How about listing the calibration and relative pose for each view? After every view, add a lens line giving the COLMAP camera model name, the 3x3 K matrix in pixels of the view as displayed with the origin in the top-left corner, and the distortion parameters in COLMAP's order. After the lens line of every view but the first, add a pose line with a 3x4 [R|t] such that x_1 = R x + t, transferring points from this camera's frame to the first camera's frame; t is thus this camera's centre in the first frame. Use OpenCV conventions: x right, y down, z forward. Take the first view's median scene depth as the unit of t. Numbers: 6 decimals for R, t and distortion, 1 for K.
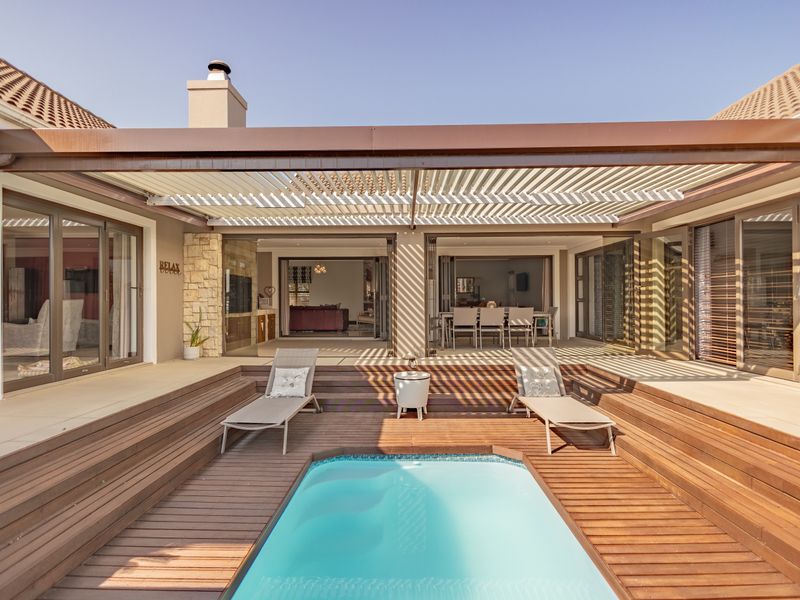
lens RADIAL K [[417.2, 0, 397.2], [0, 417.2, 301.8], [0, 0, 1]] dist [0.000636, -0.000582]
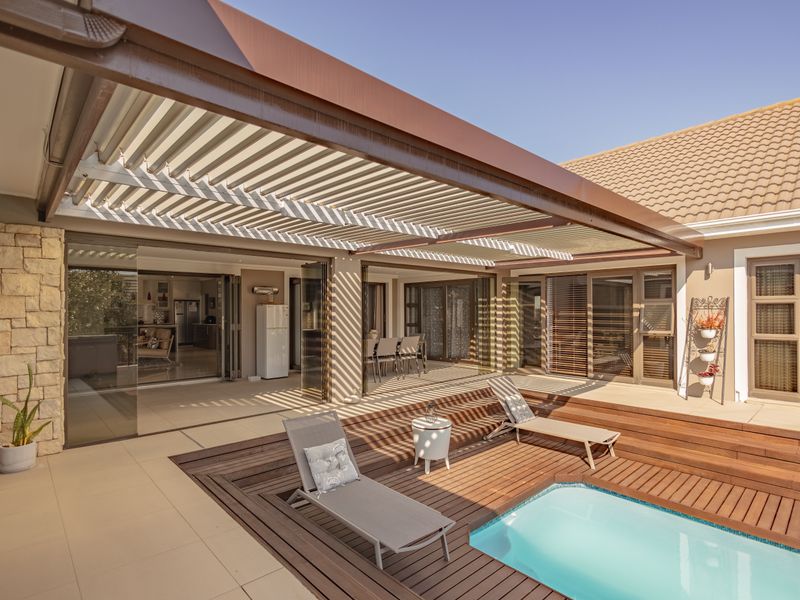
lens RADIAL K [[420.9, 0, 407.8], [0, 420.9, 312.2], [0, 0, 1]] dist [0.014783, -0.000262]
pose [[0.715204, -0.001462, 0.698914, -0.523020], [0.000635, 0.999999, 0.001441, -0.057014], [-0.698915, -0.000587, 0.715204, 0.290991]]
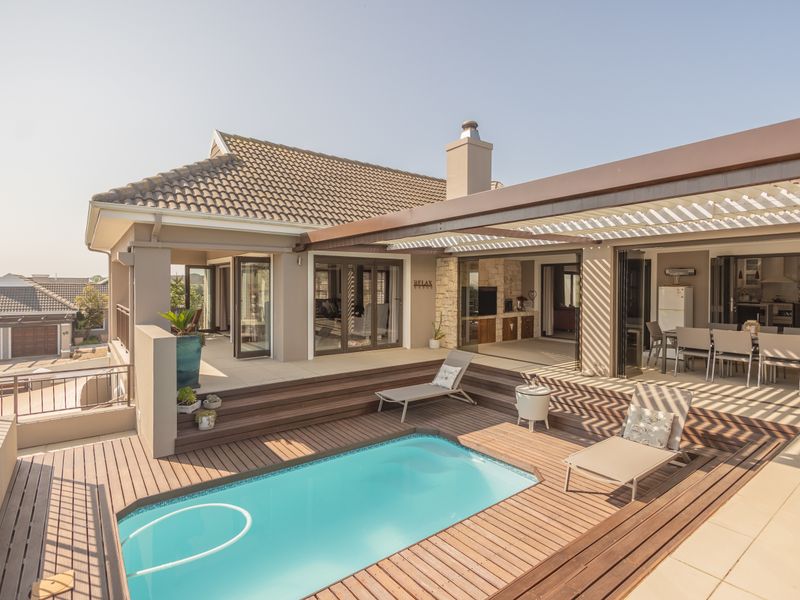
lens RADIAL K [[412.6, 0, 396.5], [0, 412.6, 291.1], [0, 0, 1]] dist [0.009781, -0.000398]
pose [[0.620178, 0.016083, -0.784296, 0.526984], [-0.004989, 0.999850, 0.016558, -0.081004], [0.784446, -0.006356, 0.620165, 0.031891]]
